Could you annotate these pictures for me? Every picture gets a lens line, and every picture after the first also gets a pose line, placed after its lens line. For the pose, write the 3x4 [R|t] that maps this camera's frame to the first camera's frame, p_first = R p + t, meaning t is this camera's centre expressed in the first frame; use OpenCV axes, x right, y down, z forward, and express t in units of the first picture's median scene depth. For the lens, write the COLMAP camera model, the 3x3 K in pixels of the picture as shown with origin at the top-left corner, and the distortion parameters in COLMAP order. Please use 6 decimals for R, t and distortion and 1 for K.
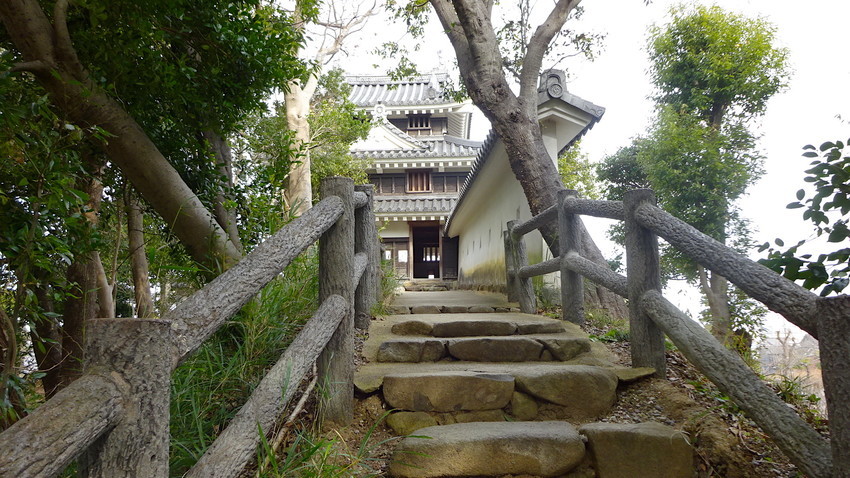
lens RADIAL K [[633.8, 0, 425.3], [0, 633.8, 238.7], [0, 0, 1]] dist [-0.005609, -0.000910]
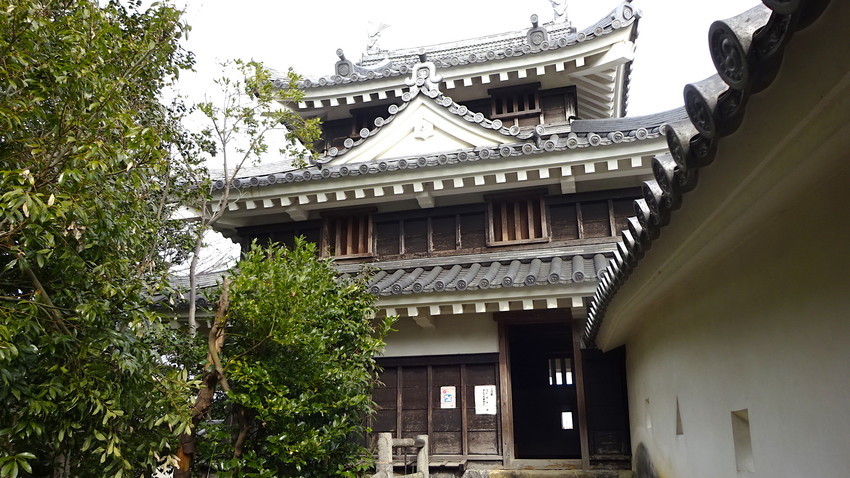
lens RADIAL K [[633.8, 0, 422.5], [0, 633.8, 238.9], [0, 0, 1]] dist [-0.005609, -0.000910]
pose [[0.974861, -0.064735, -0.213201, 0.018583], [0.034711, 0.989305, -0.141669, -0.018705], [0.220092, 0.130707, 0.966683, 0.580965]]
